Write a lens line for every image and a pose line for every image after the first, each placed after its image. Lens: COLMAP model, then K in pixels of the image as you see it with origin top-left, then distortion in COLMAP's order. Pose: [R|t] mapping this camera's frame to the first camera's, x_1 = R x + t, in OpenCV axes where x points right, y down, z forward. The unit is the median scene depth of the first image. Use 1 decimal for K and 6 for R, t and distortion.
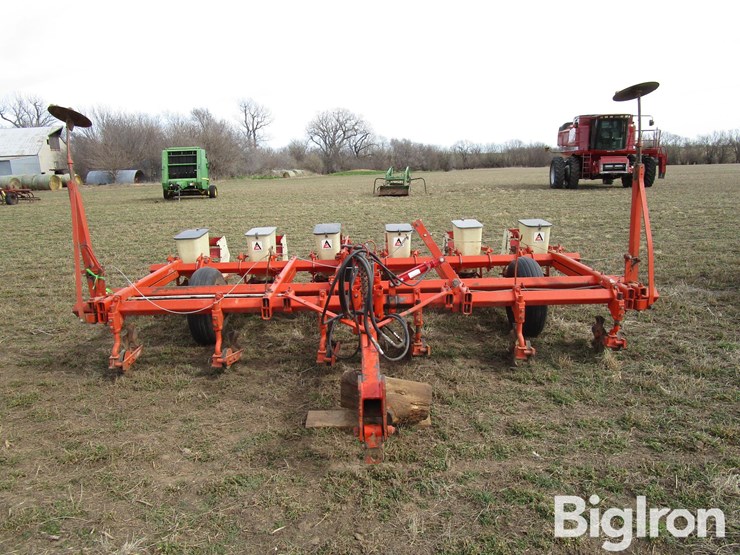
lens RADIAL K [[530.5, 0, 370.0], [0, 530.5, 277.5], [0, 0, 1]] dist [-0.008332, -0.002548]
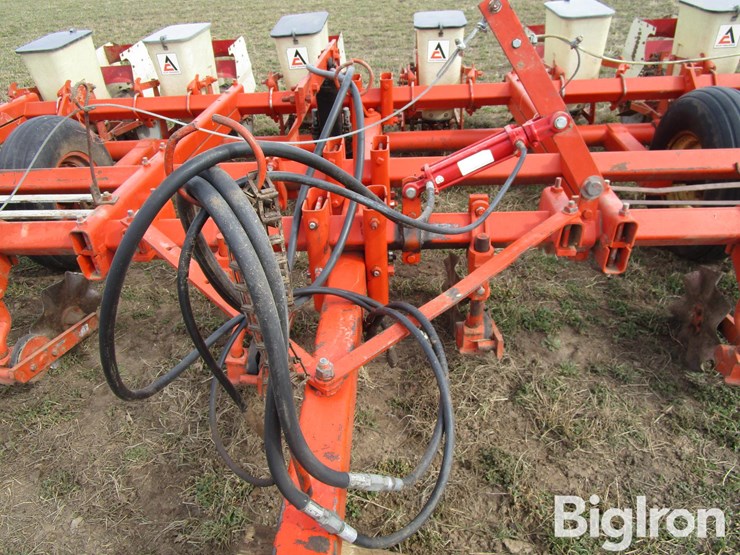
lens RADIAL K [[530.5, 0, 370.0], [0, 530.5, 277.5], [0, 0, 1]] dist [-0.008332, -0.002548]
pose [[0.997399, 0.013352, -0.070826, 0.028198], [0.012375, 0.936368, 0.350801, -0.042652], [0.071004, -0.350765, 0.933768, 0.453903]]
